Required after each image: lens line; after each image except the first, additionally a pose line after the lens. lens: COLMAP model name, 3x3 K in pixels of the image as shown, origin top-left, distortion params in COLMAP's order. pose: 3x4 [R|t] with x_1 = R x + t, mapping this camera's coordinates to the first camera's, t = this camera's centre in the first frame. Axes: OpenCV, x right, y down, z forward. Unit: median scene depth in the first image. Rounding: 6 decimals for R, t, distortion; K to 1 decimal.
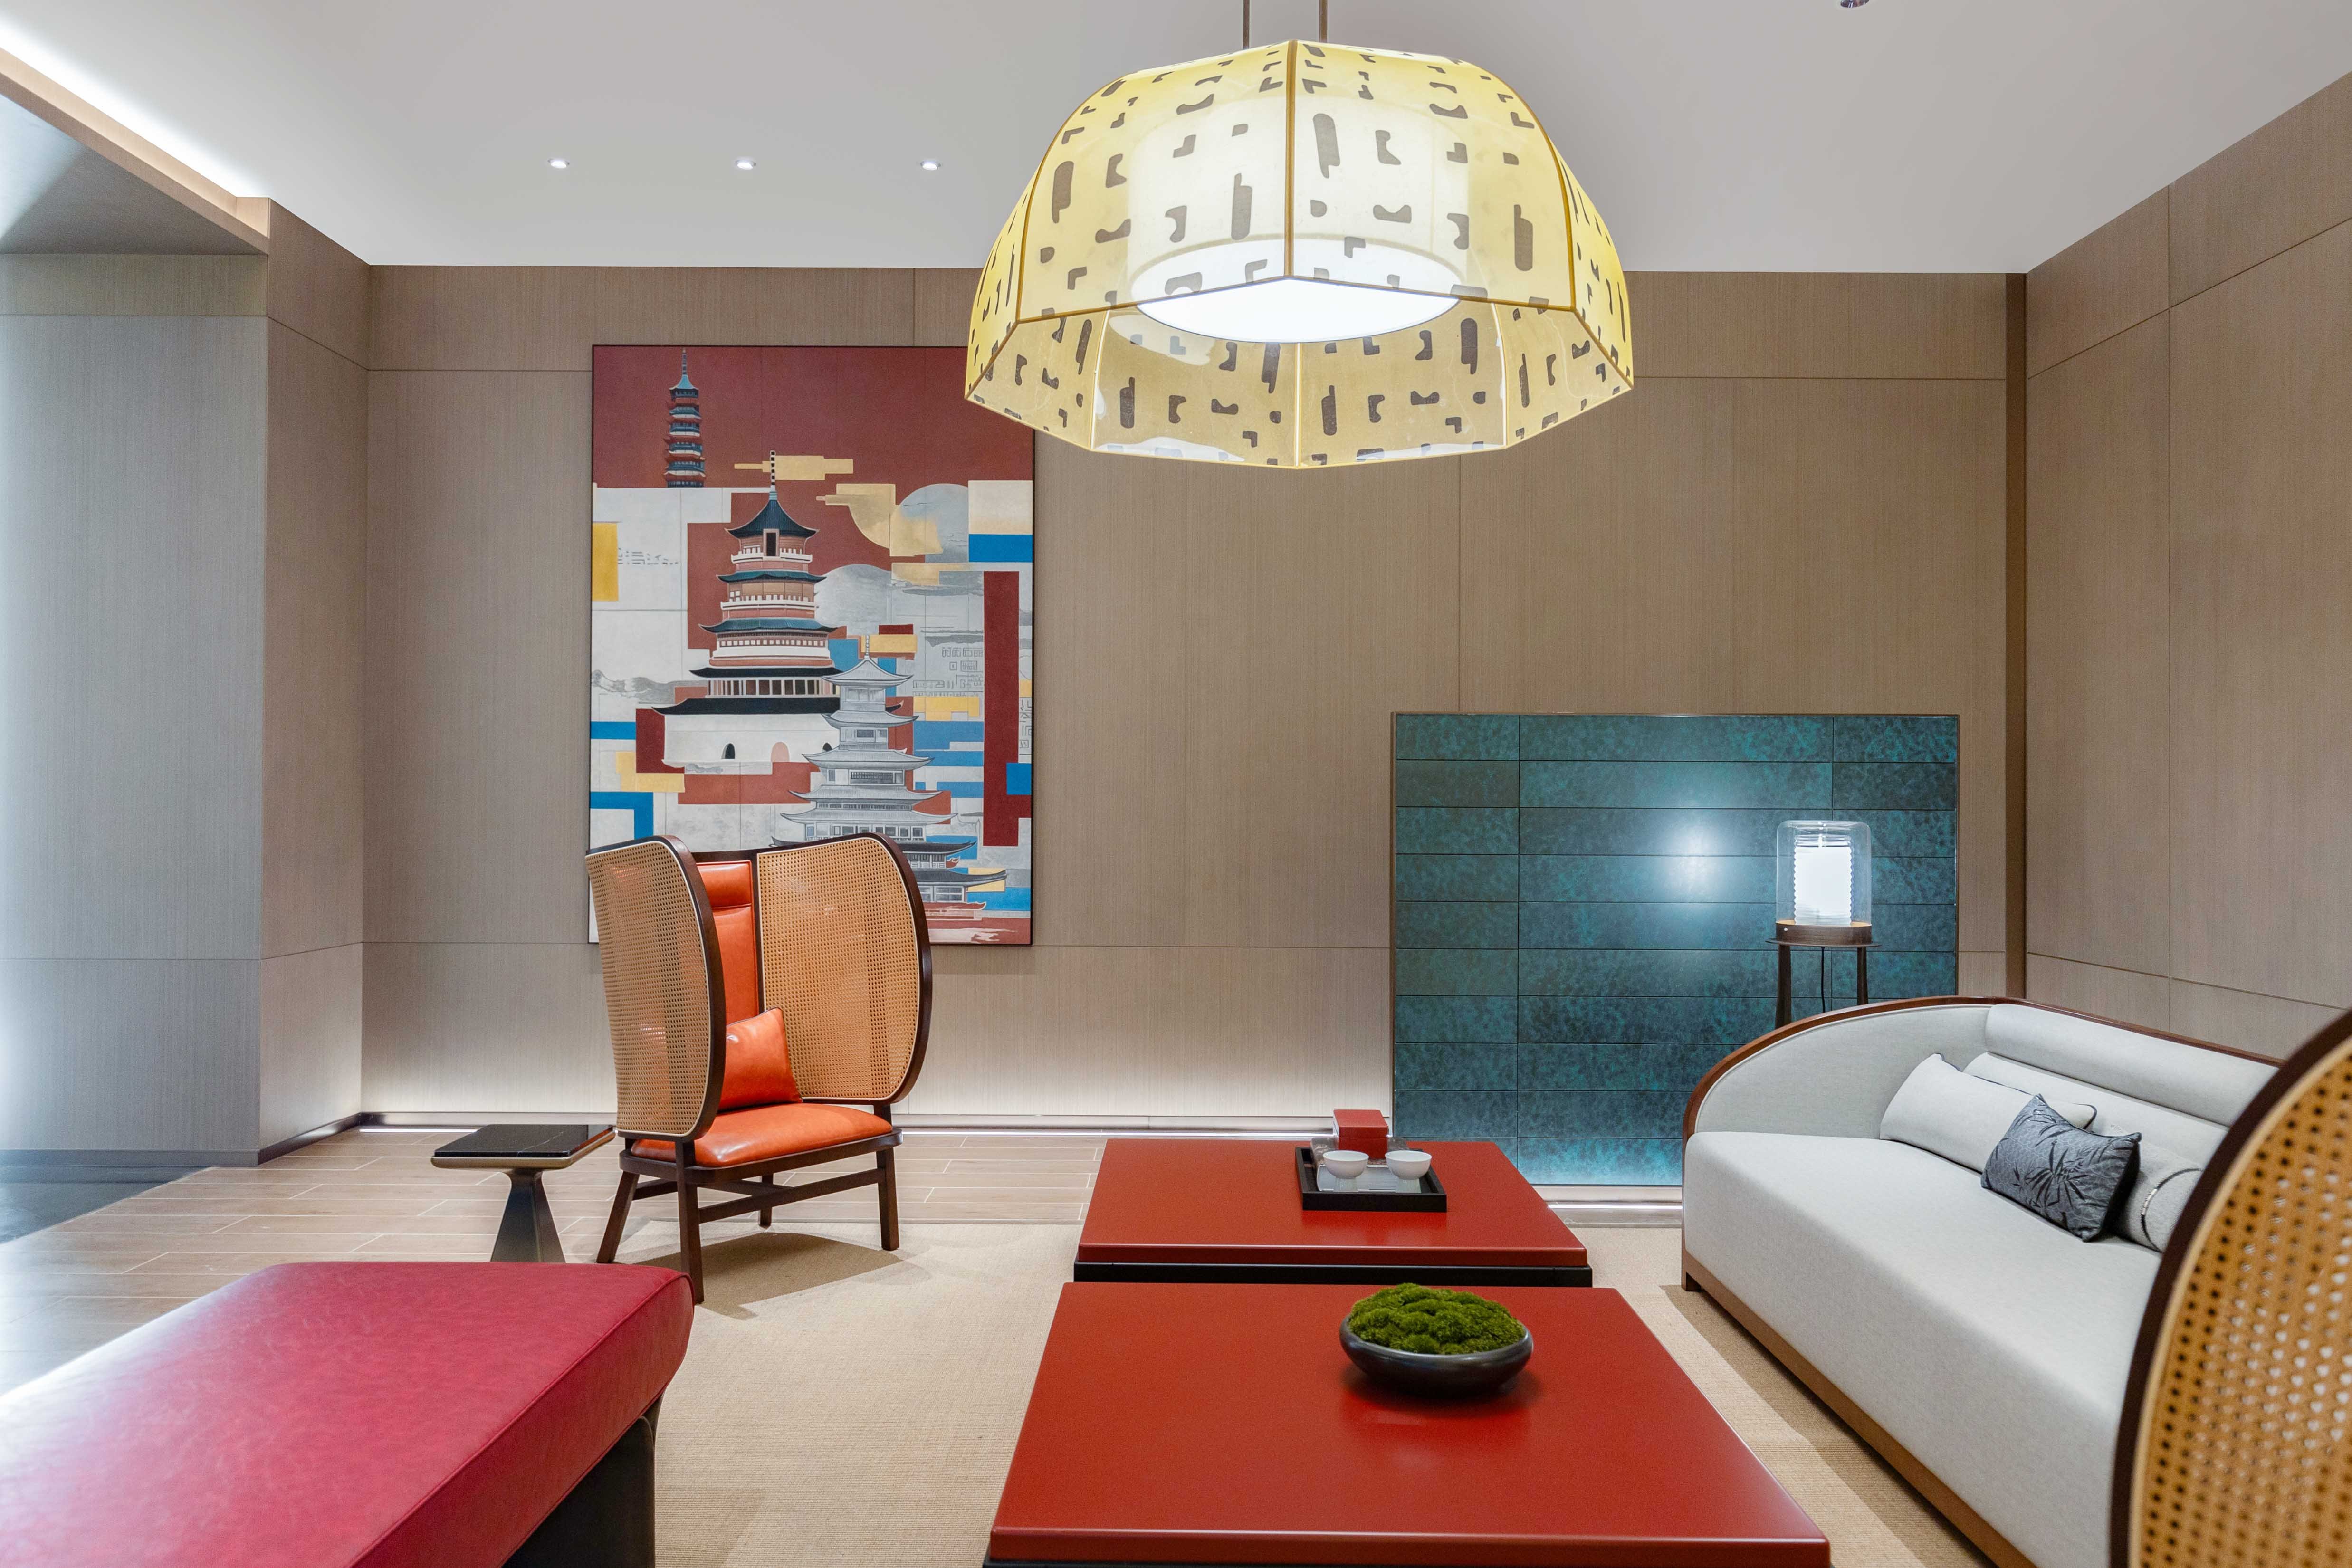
lens RADIAL K [[1606.4, 0, 1176.0], [0, 1606.4, 784.0], [0, 0, 1]] dist [0.002011, -0.001923]
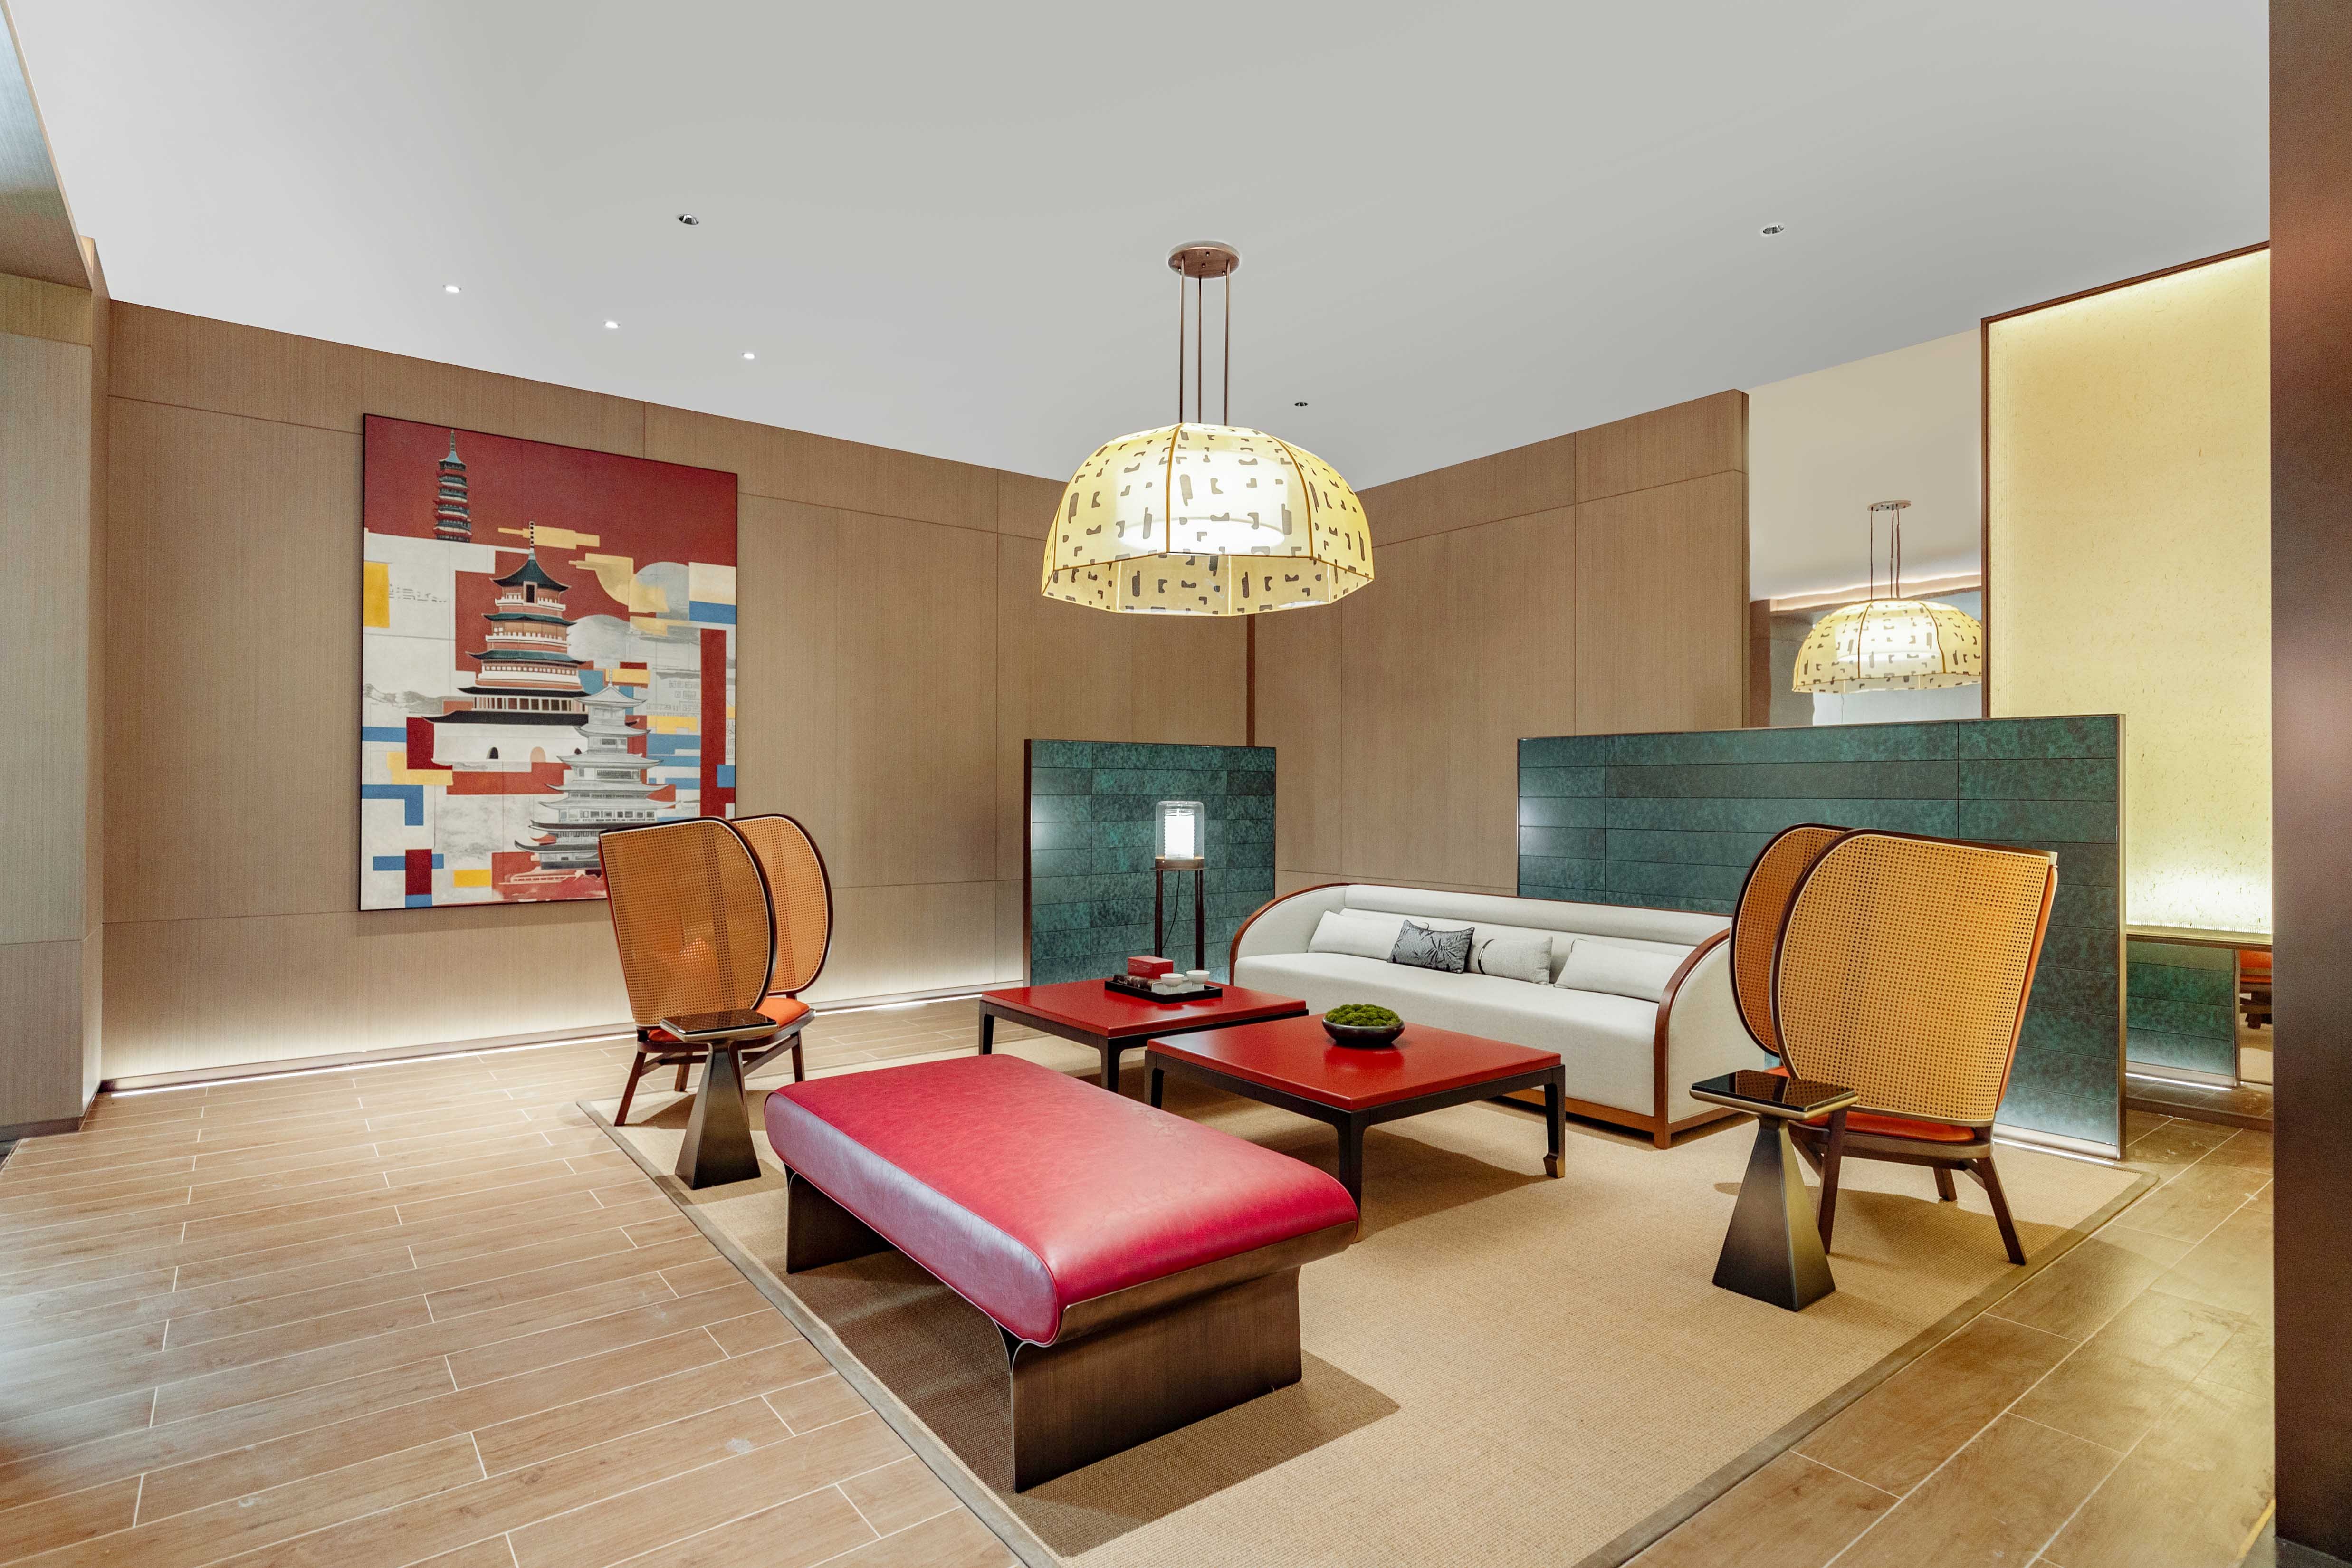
lens RADIAL K [[1175.6, 0, 1176.0], [0, 1175.6, 784.0], [0, 0, 1]] dist [-0.004190, -0.000591]
pose [[0.791497, 0.001522, 0.611171, -0.418386], [-0.005688, 0.999972, 0.004877, -0.003527], [-0.611147, -0.007336, 0.791483, -0.067664]]
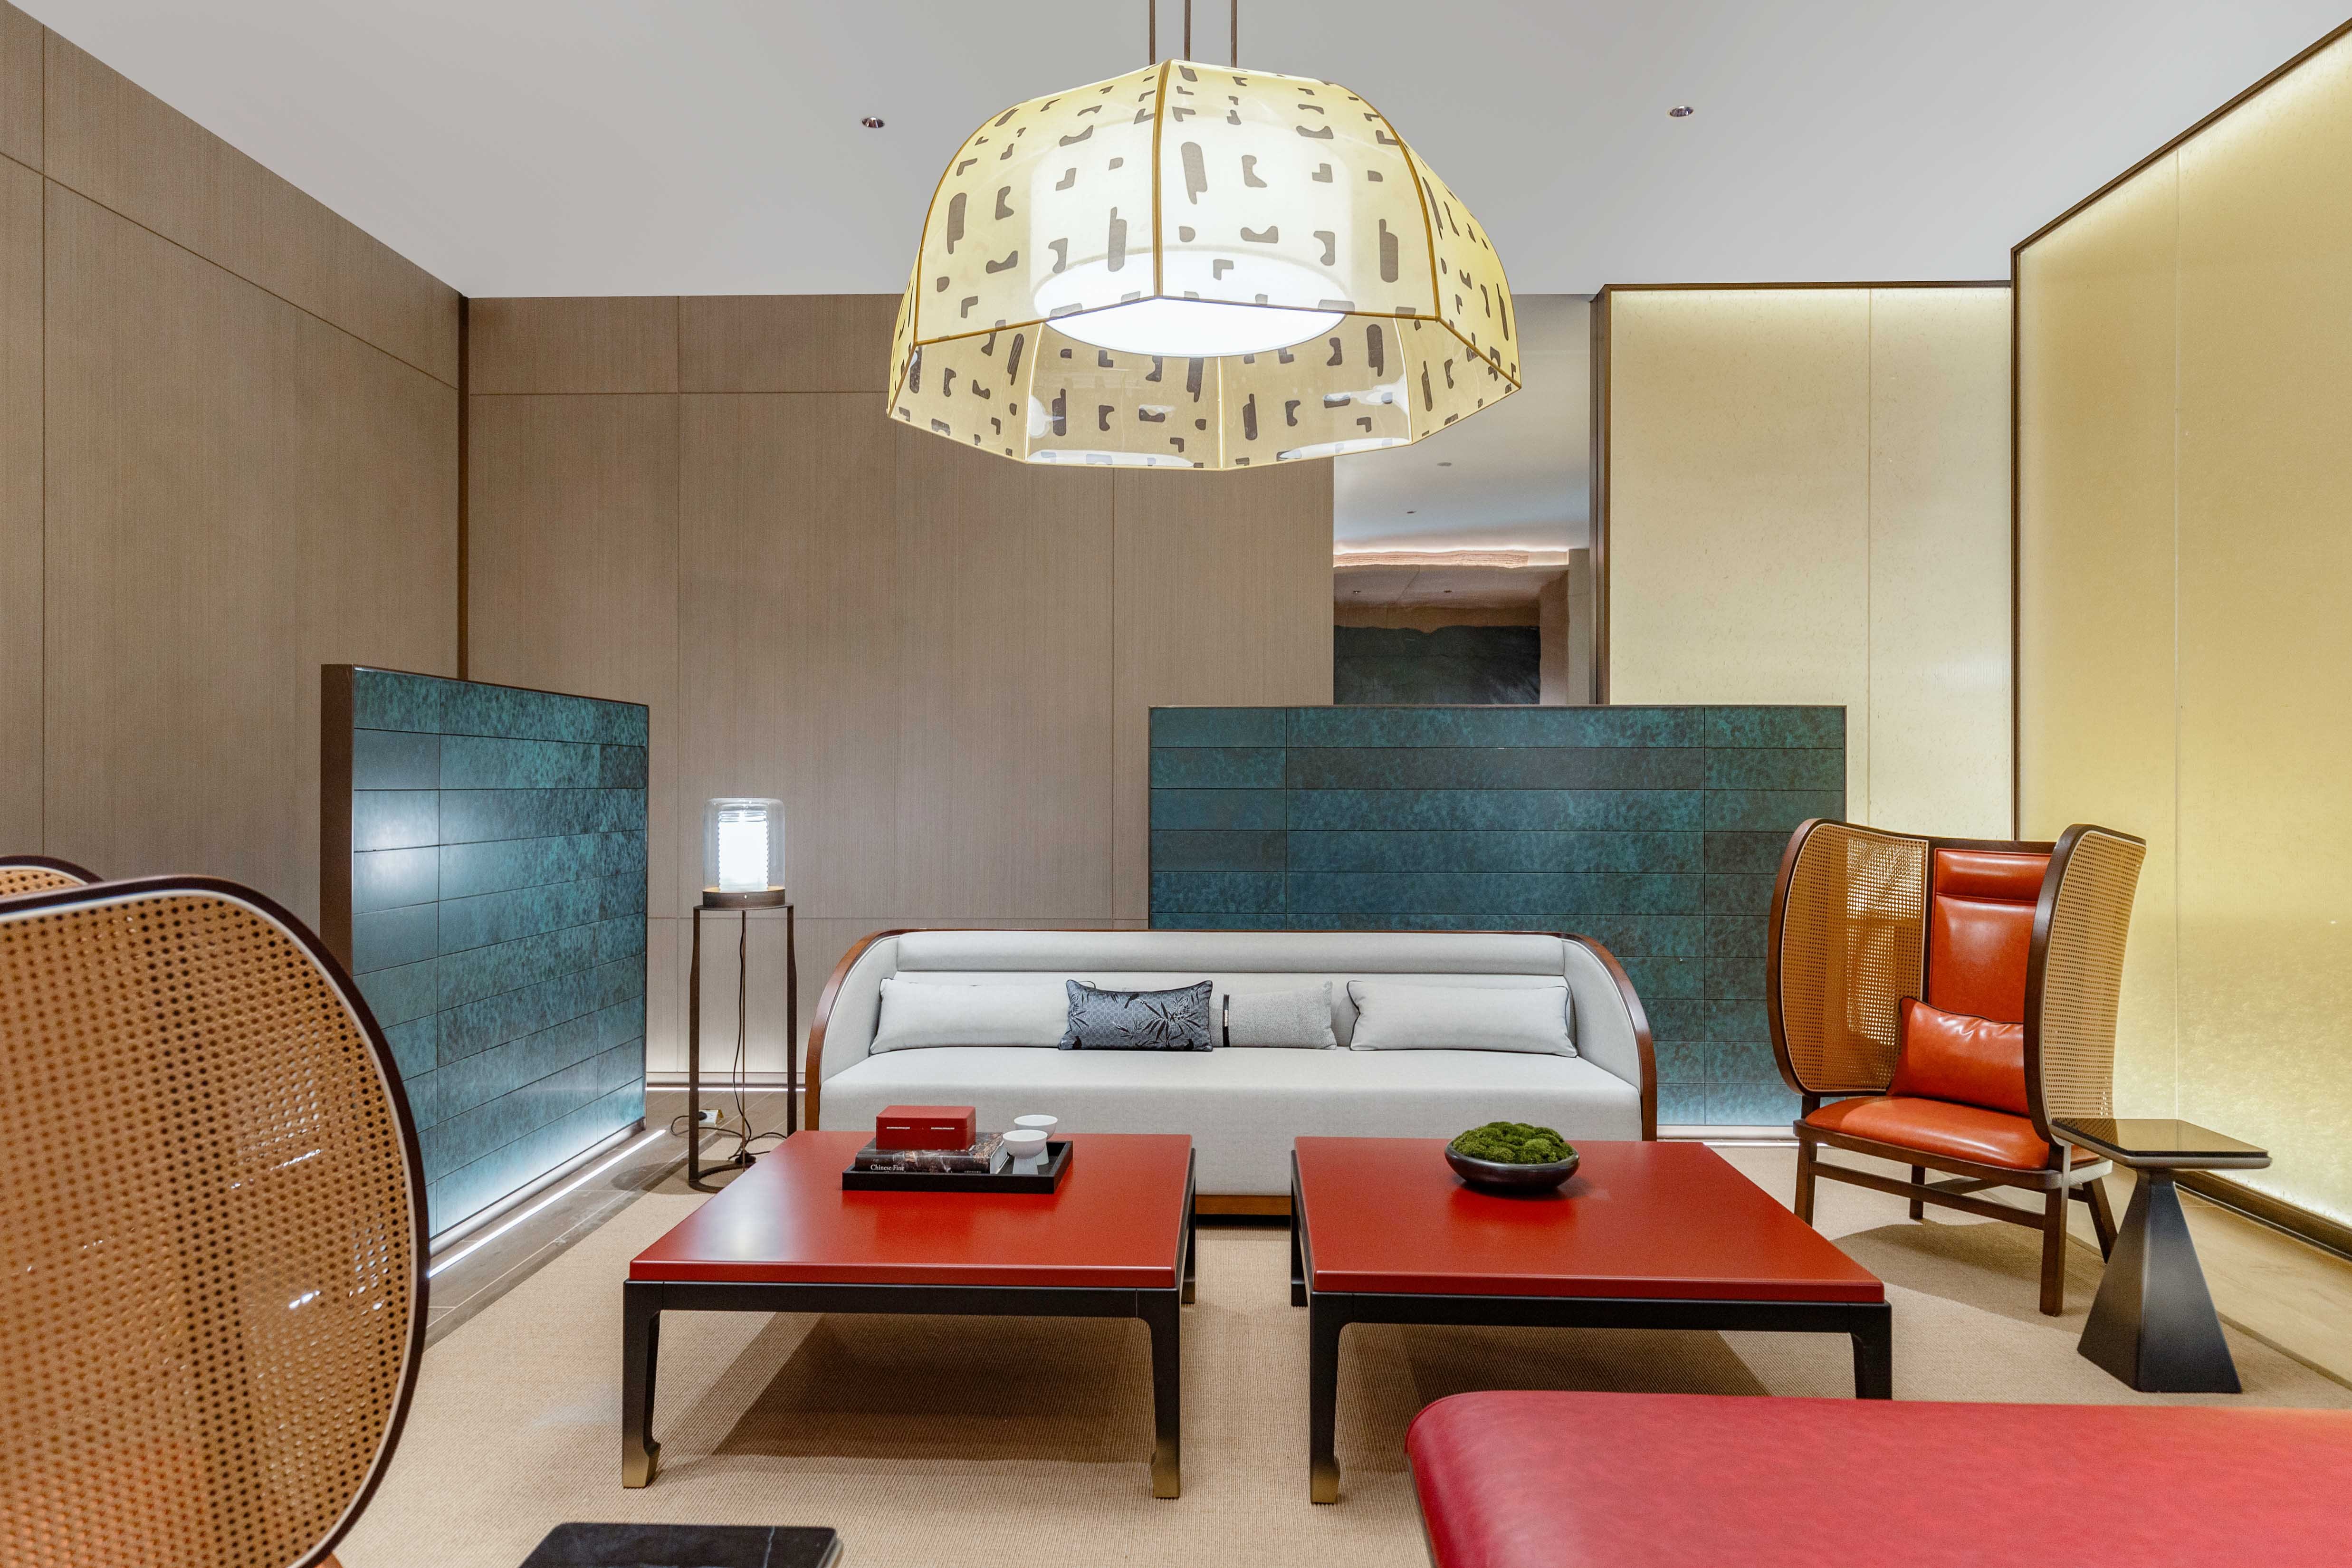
lens RADIAL K [[1431.5, 0, 1176.0], [0, 1431.5, 784.0], [0, 0, 1]] dist [0.005390, 0.001091]
pose [[0.035659, -0.006310, 0.999344, -0.437498], [-0.012043, 0.999905, 0.006743, 0.001549], [-0.999291, -0.012276, 0.035580, 0.484509]]
